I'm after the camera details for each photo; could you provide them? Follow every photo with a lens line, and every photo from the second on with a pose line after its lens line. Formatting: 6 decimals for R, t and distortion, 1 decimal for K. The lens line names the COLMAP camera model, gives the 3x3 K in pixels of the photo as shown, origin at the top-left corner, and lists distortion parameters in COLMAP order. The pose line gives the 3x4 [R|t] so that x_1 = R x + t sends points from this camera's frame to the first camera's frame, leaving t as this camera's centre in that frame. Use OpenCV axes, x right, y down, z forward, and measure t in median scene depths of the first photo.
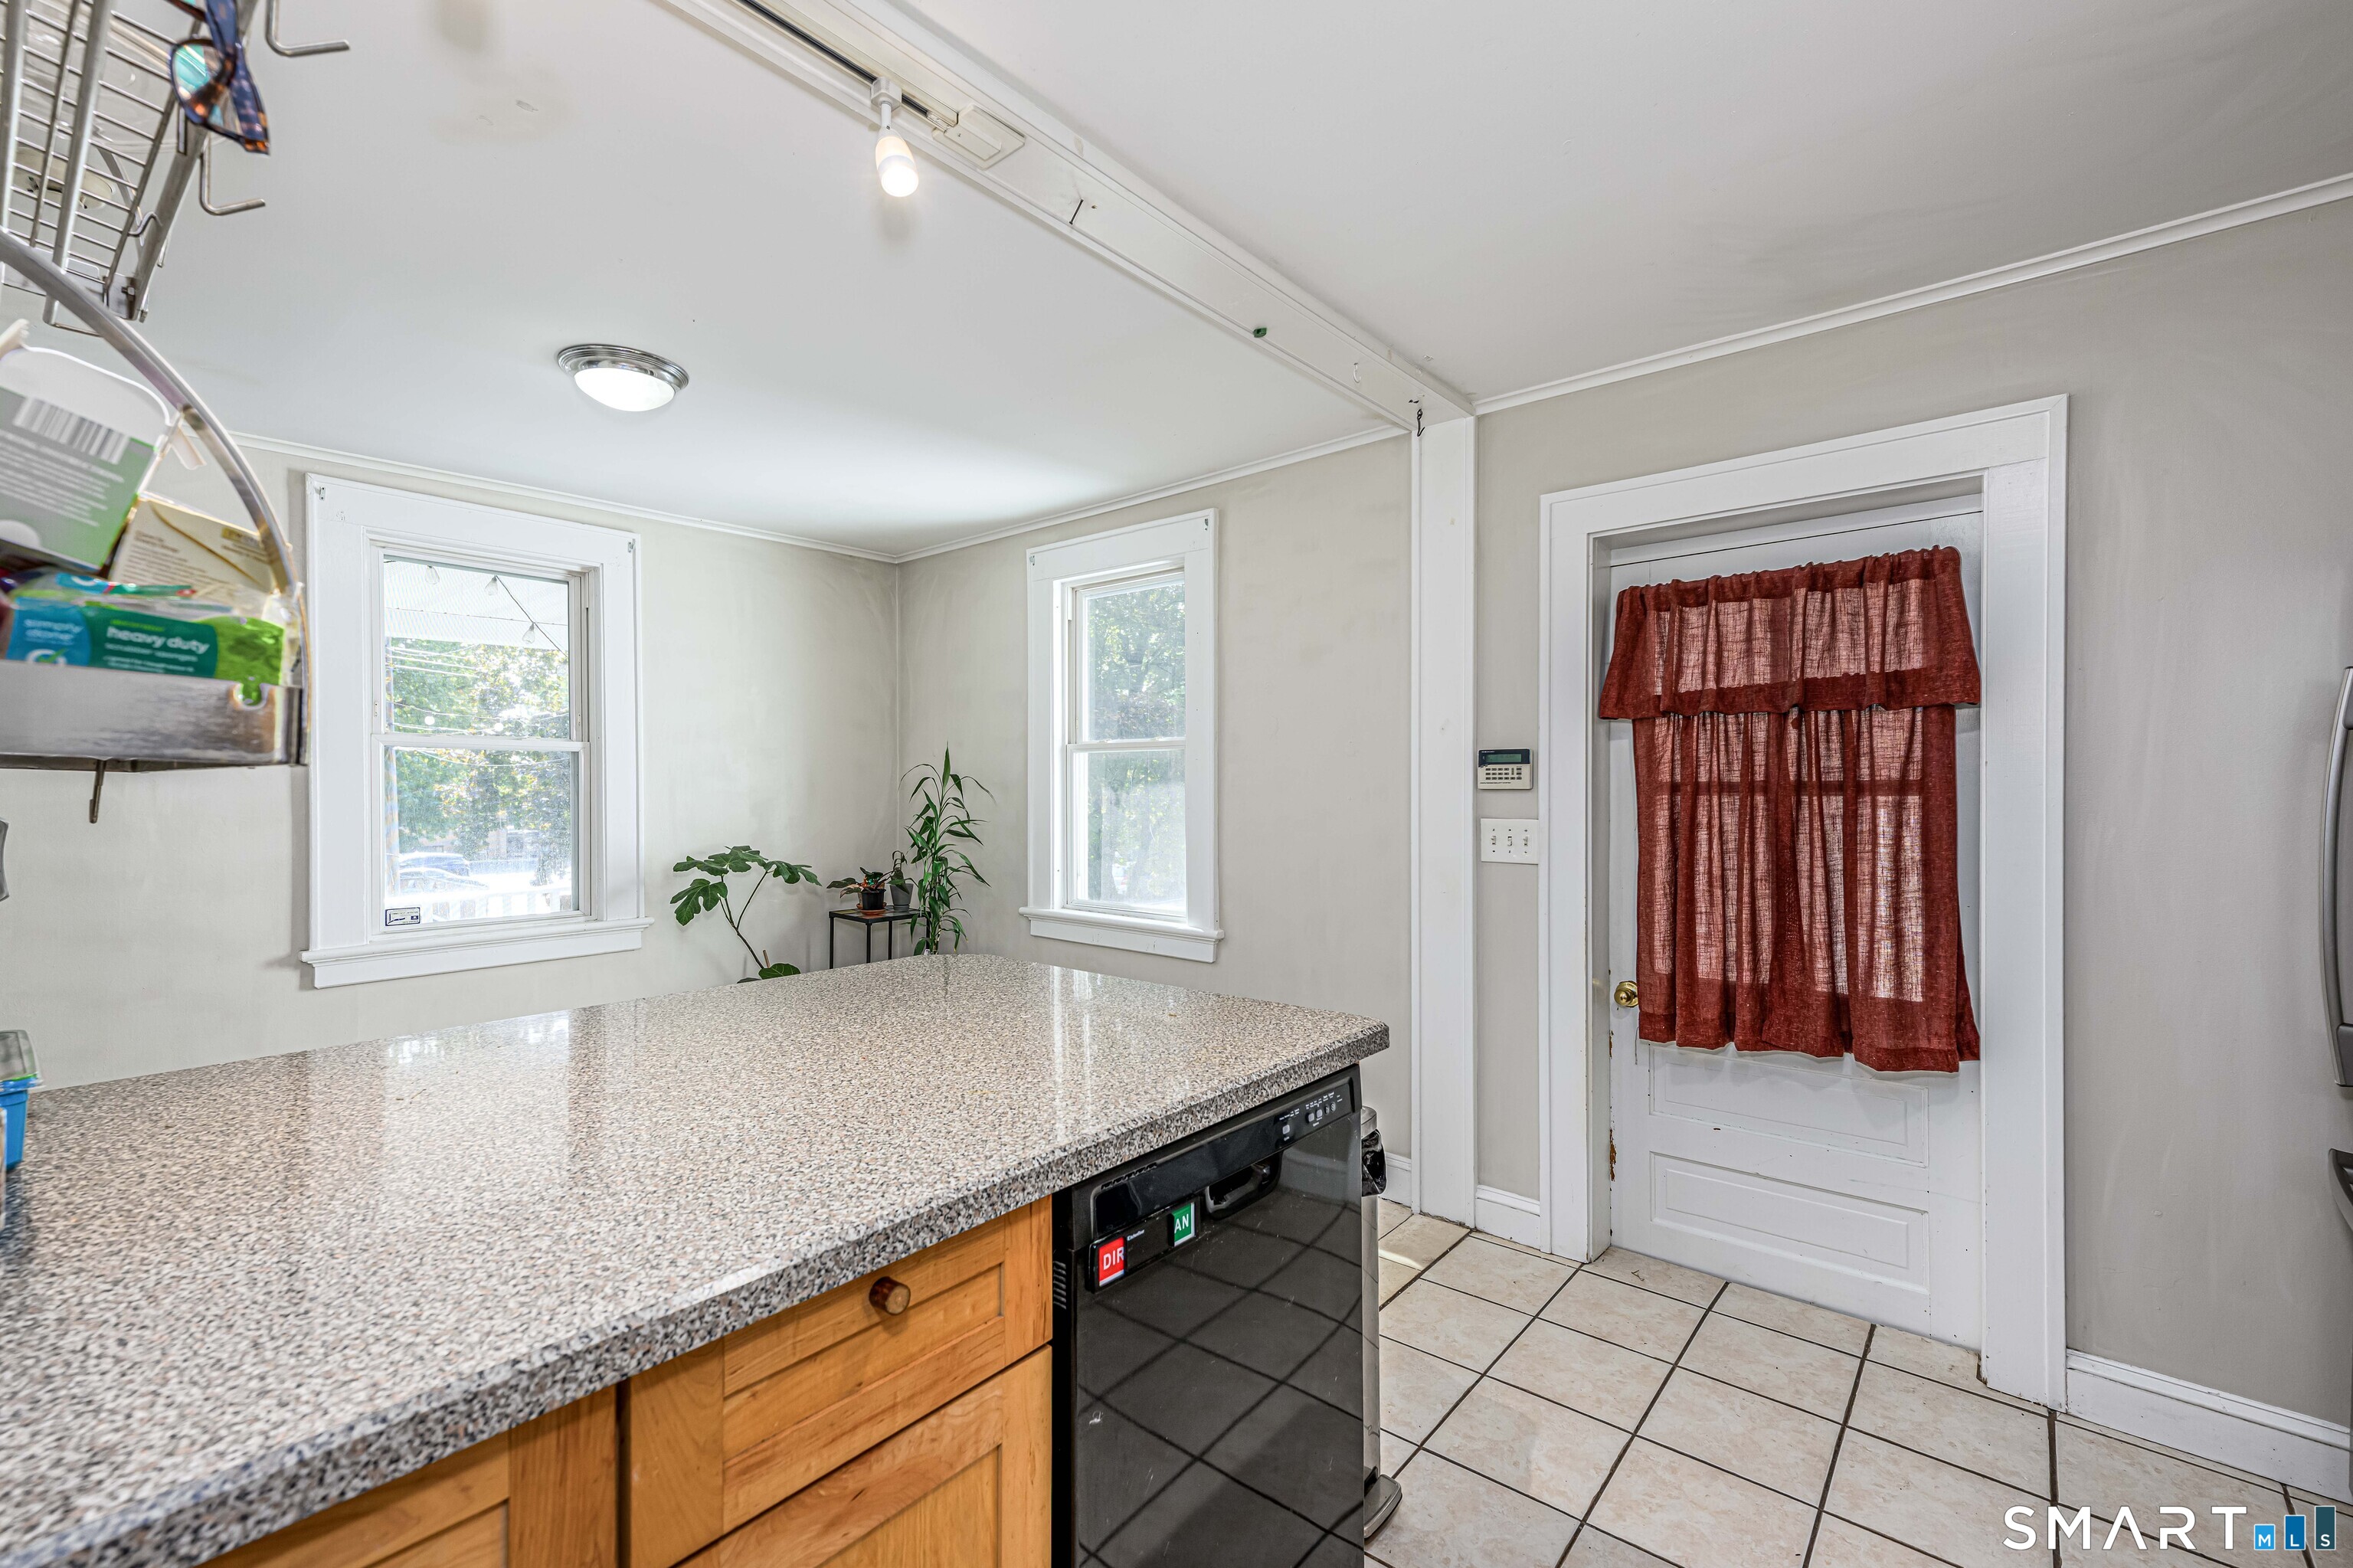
lens RADIAL K [[989.7, 0, 1127.0], [0, 989.7, 794.5], [0, 0, 1]] dist [0.002113, 0.000096]
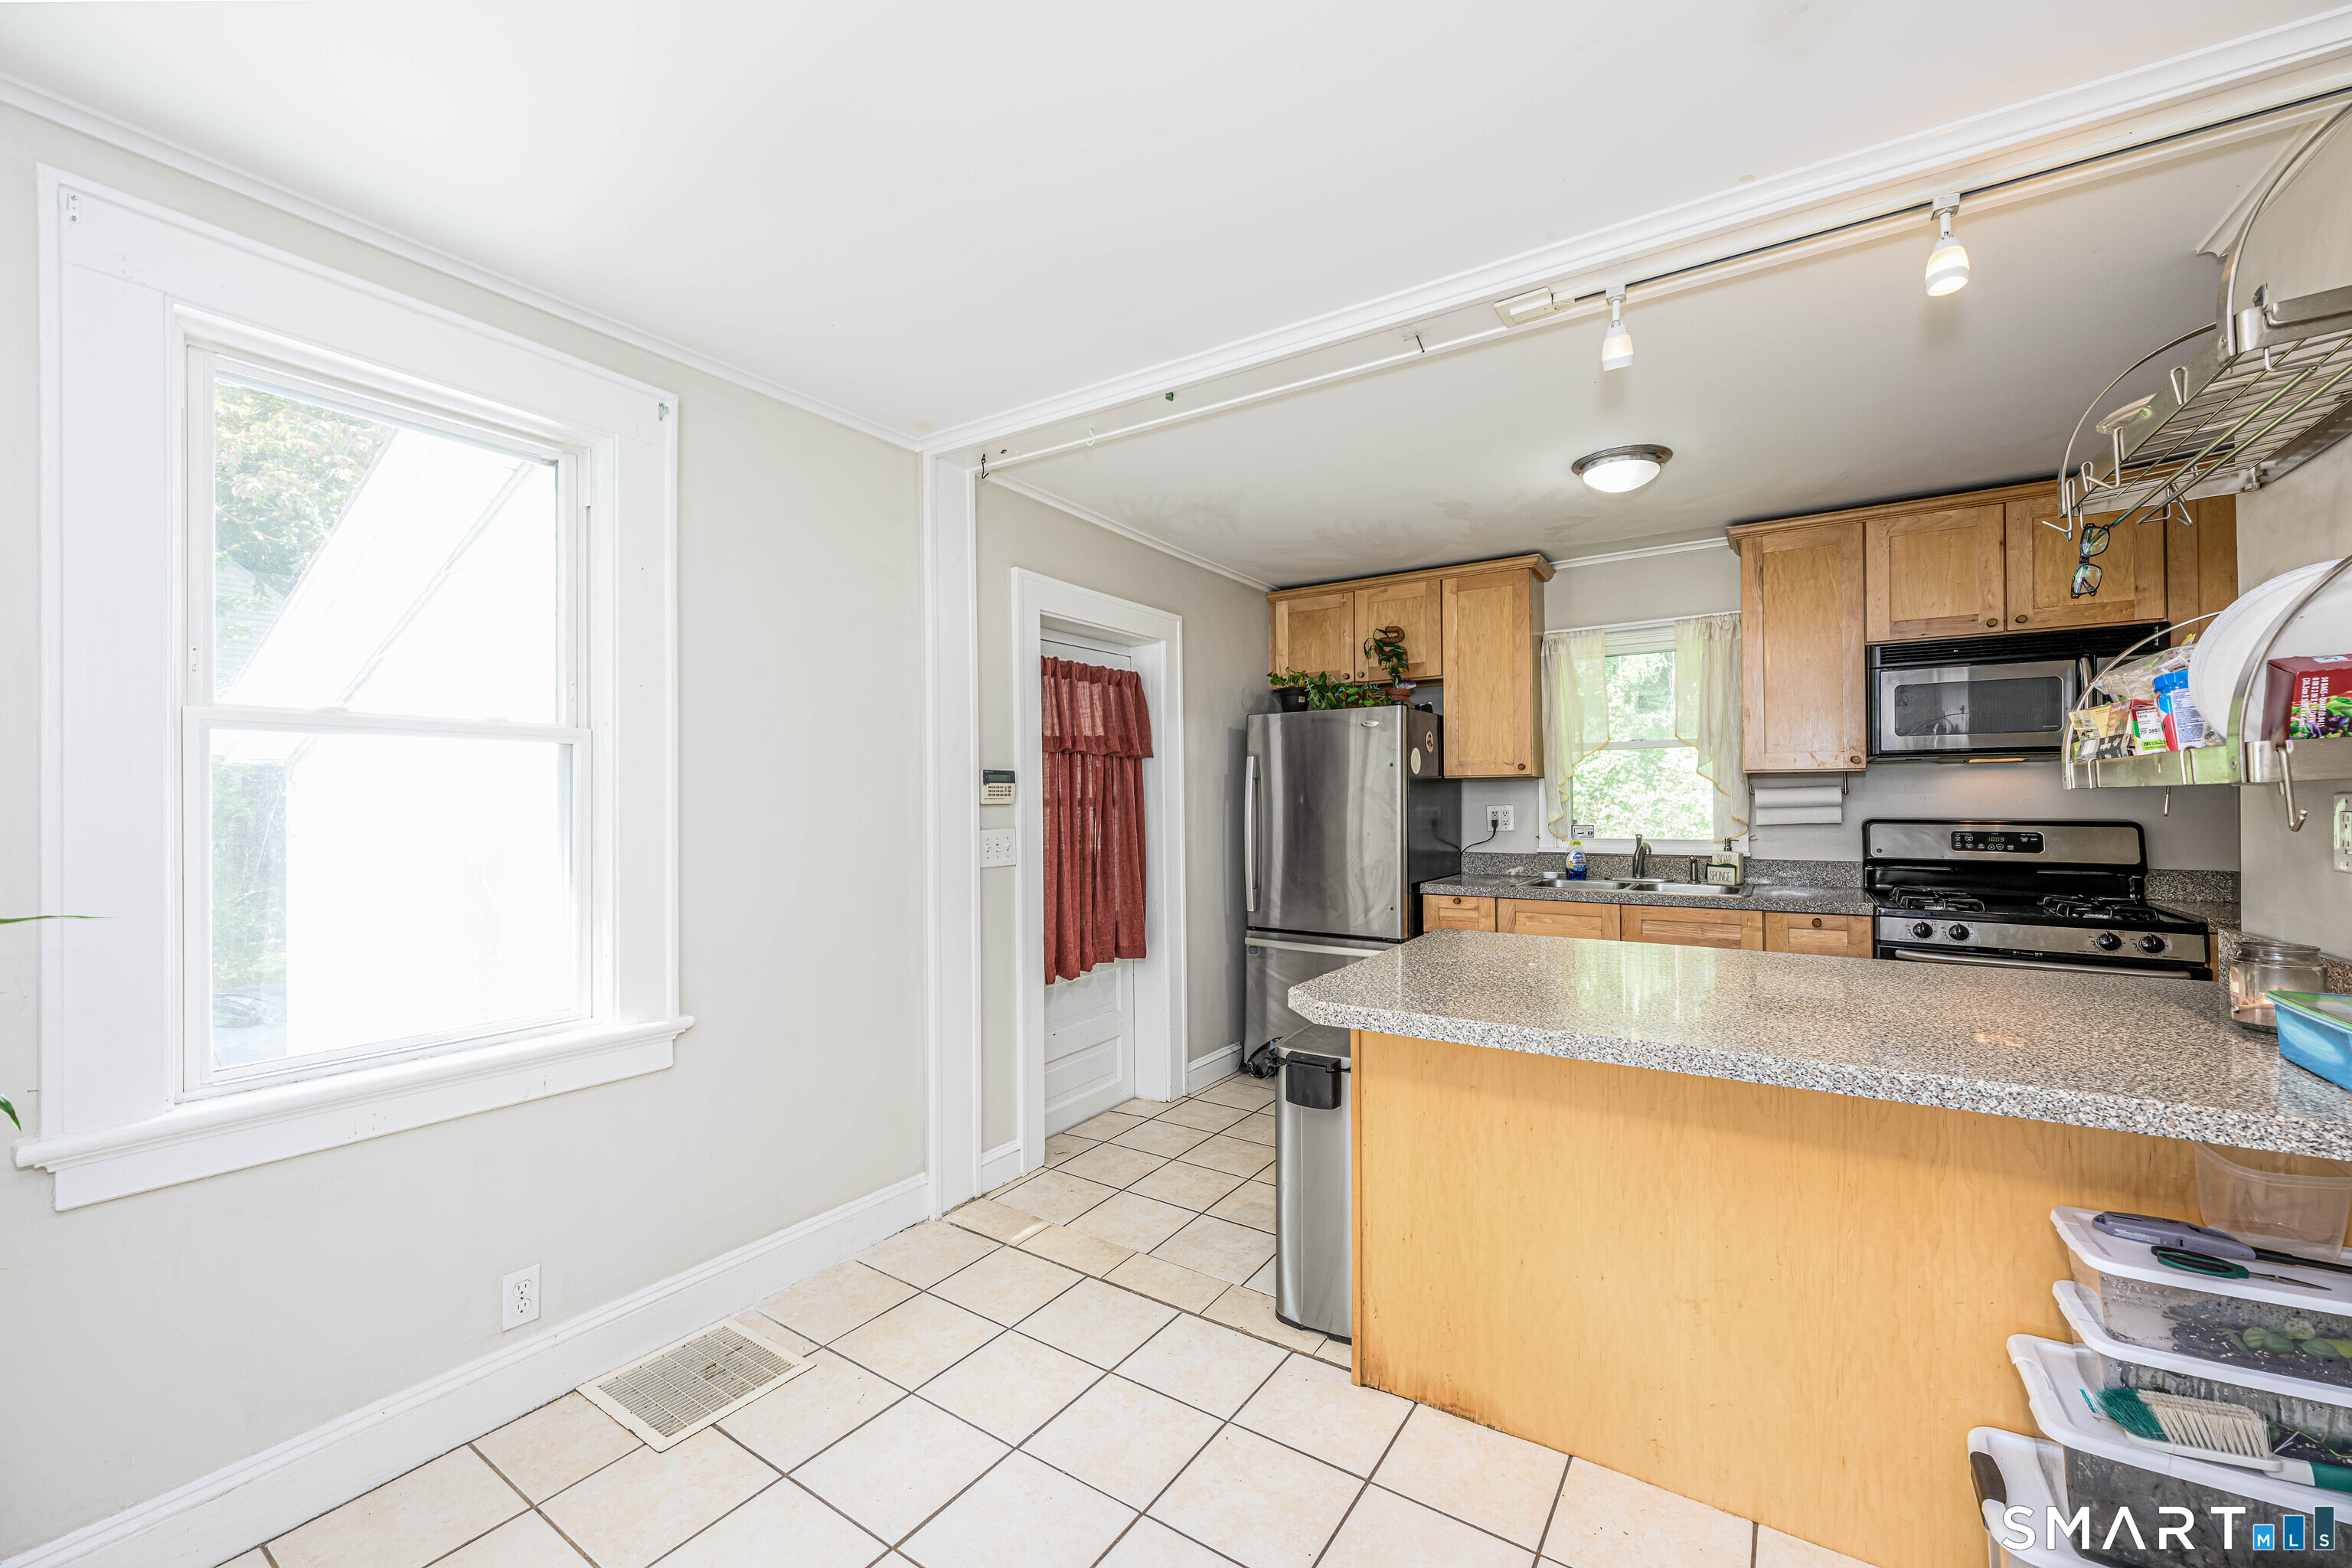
lens RADIAL K [[930.3, 0, 1160.2], [0, 930.3, 795.4], [0, 0, 1]] dist [-0.000035, -0.000113]
pose [[-0.137990, 0.005666, 0.990417, -0.797420], [0.015665, 0.999871, -0.003538, -0.009162], [-0.990310, 0.015027, -0.138061, 1.031681]]
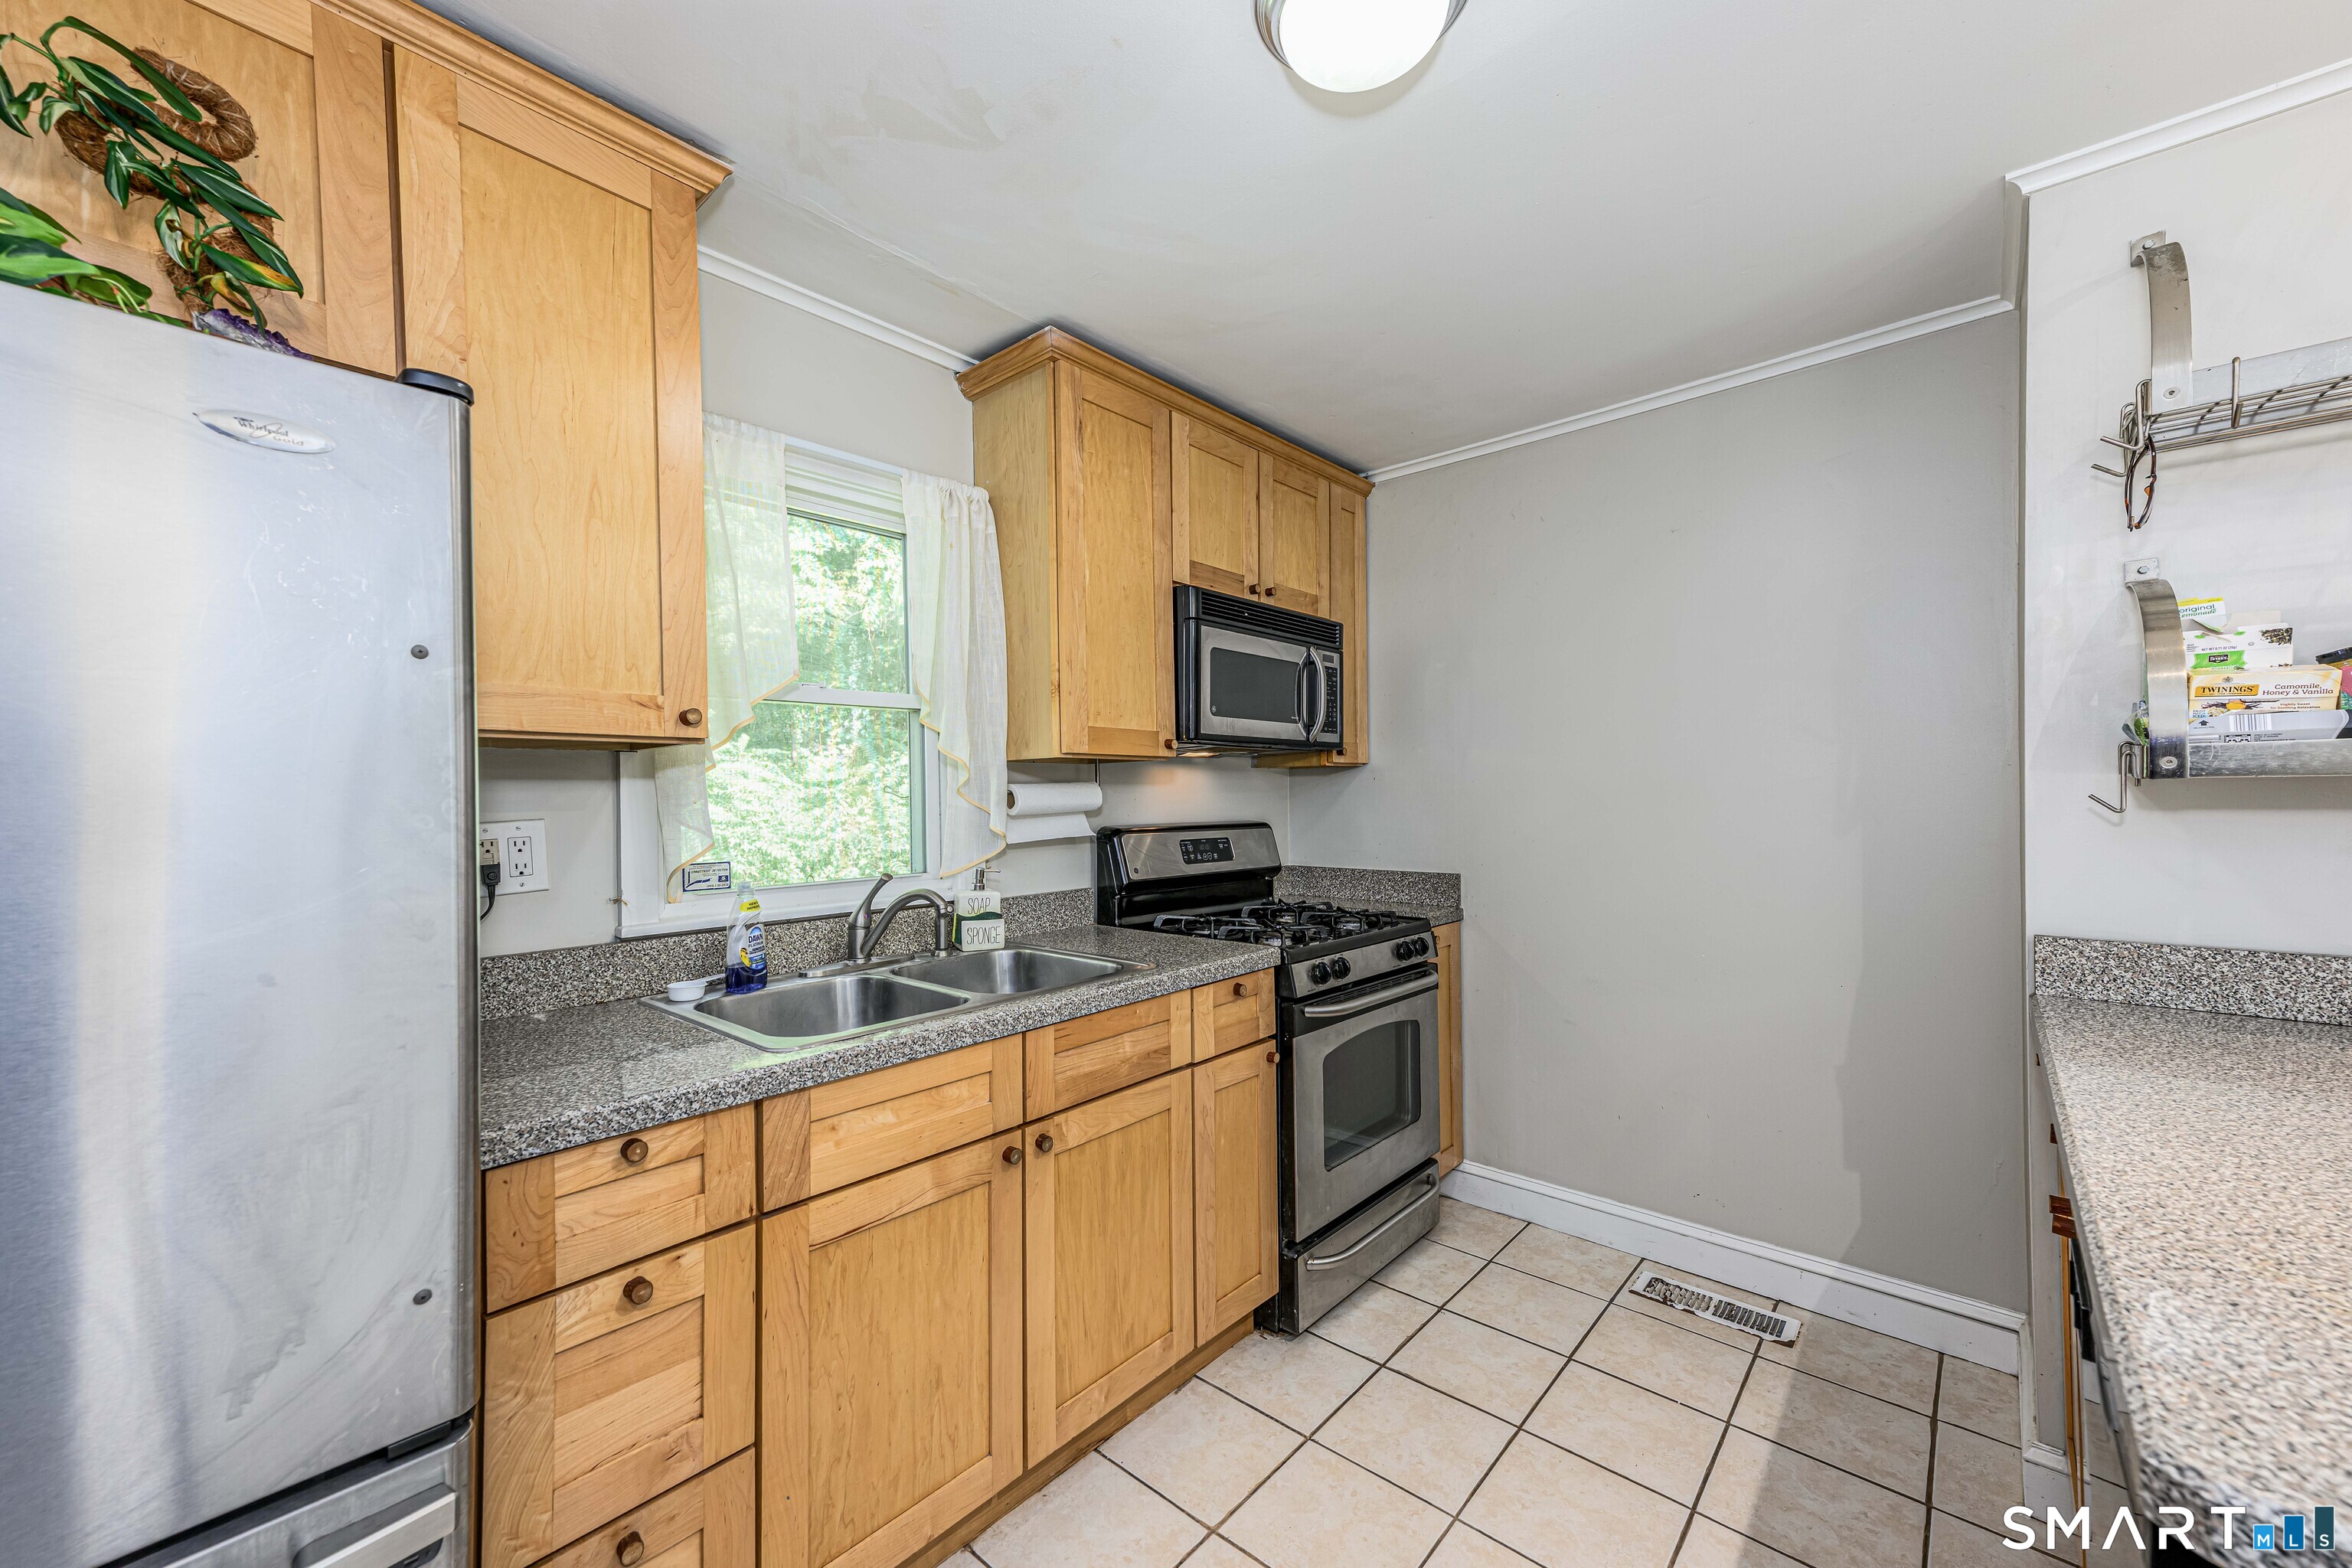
lens RADIAL K [[918.8, 0, 1159.3], [0, 918.8, 795.2], [0, 0, 1]] dist [0.017618, 0.000149]
pose [[-0.999961, 0.008043, -0.003668, 0.377006], [0.008003, 0.999911, 0.010652, -0.008007], [0.003754, 0.010622, -0.999937, 0.789148]]
